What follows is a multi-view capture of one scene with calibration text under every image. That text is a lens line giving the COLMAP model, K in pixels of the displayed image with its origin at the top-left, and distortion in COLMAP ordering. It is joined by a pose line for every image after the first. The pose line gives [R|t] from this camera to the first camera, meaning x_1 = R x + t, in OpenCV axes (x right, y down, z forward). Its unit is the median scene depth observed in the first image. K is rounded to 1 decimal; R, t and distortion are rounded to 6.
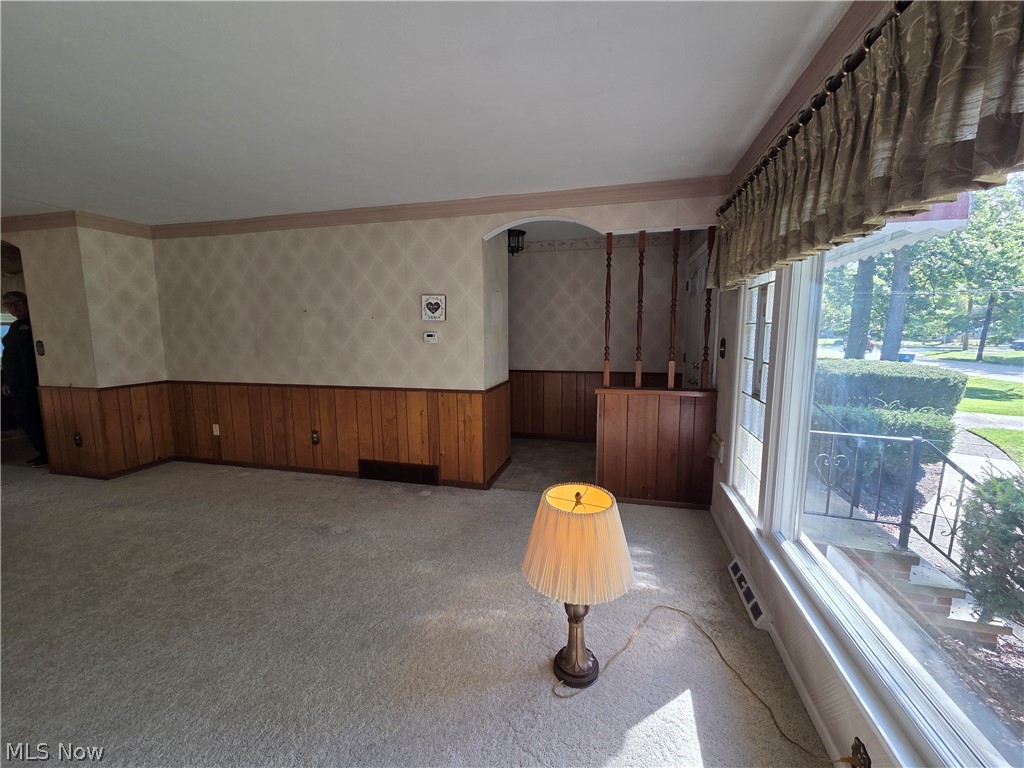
lens RADIAL K [[418.8, 0, 514.6], [0, 418.8, 381.8], [0, 0, 1]] dist [0.003970, -0.000714]
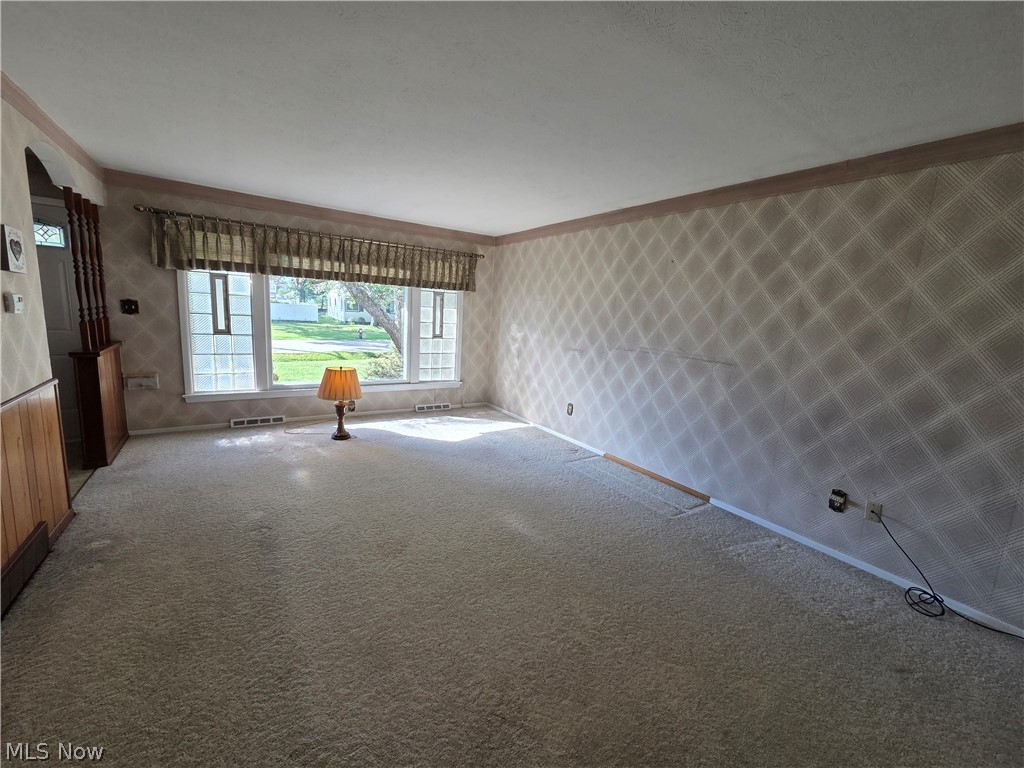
lens RADIAL K [[418.8, 0, 513.1], [0, 418.8, 380.9], [0, 0, 1]] dist [0.003970, -0.000714]
pose [[-0.740902, -0.149689, 0.654719, -1.004530], [0.027643, 0.967223, 0.252419, -0.119010], [-0.671044, 0.205117, -0.712480, 0.909741]]
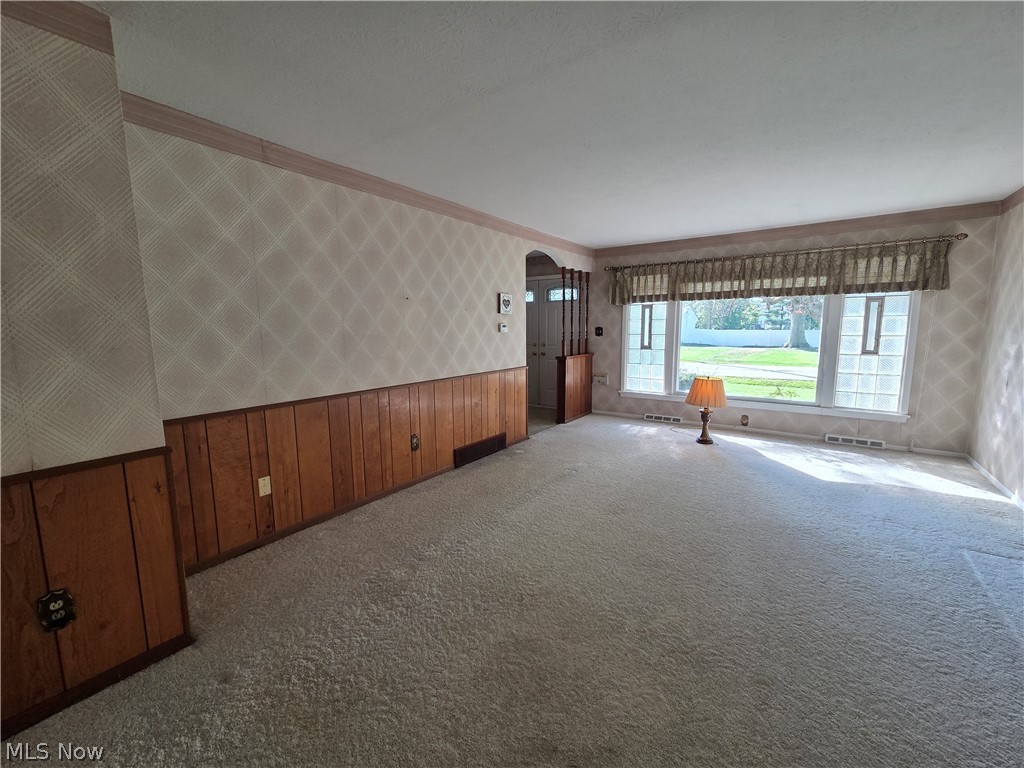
lens RADIAL K [[418.8, 0, 514.4], [0, 418.8, 378.9], [0, 0, 1]] dist [0.003970, -0.000714]
pose [[0.358493, -0.115091, 0.926411, -1.256955], [0.123126, 0.989531, 0.075287, -0.042146], [-0.925377, 0.087075, 0.368910, 0.492112]]
